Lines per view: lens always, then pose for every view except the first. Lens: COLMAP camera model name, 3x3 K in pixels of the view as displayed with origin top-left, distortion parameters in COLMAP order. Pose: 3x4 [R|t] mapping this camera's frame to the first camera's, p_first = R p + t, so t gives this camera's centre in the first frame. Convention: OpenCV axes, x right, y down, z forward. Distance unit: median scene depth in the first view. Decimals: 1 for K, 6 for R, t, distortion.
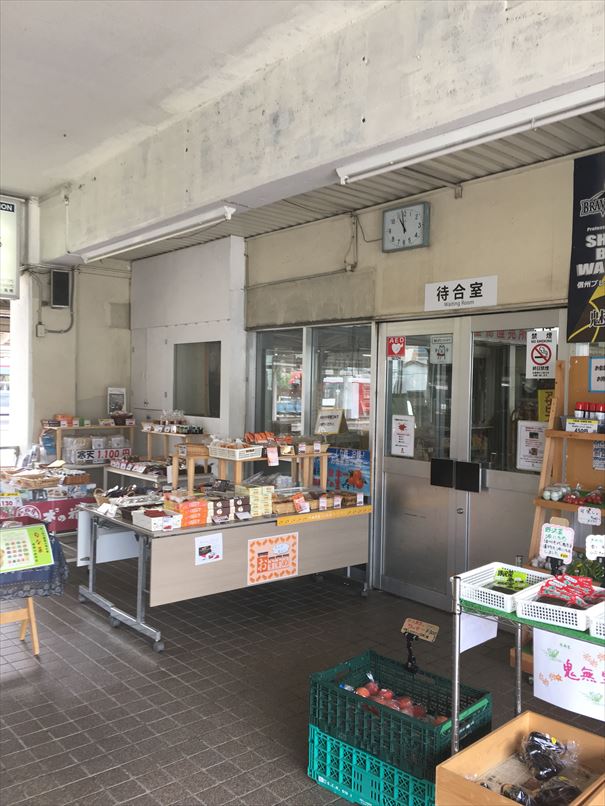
lens RADIAL K [[685.7, 0, 304.0], [0, 685.7, 401.3], [0, 0, 1]] dist [0.050829, -0.021670]
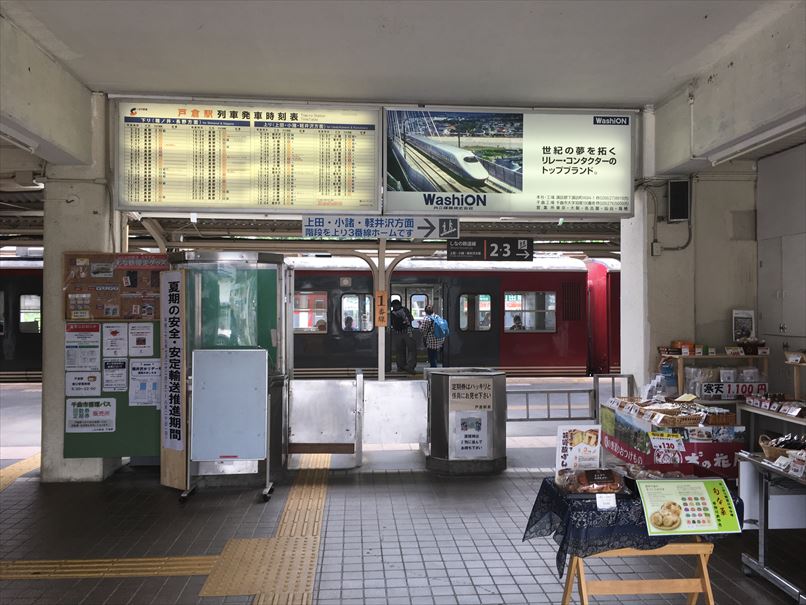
lens RADIAL K [[685.7, 0, 401.6], [0, 685.7, 305.2], [0, 0, 1]] dist [0.050829, -0.021670]
pose [[0.802389, -0.022242, -0.596386, -0.110782], [0.004048, 0.999485, -0.031829, -0.000219], [0.596787, 0.023125, 0.802066, 0.071121]]
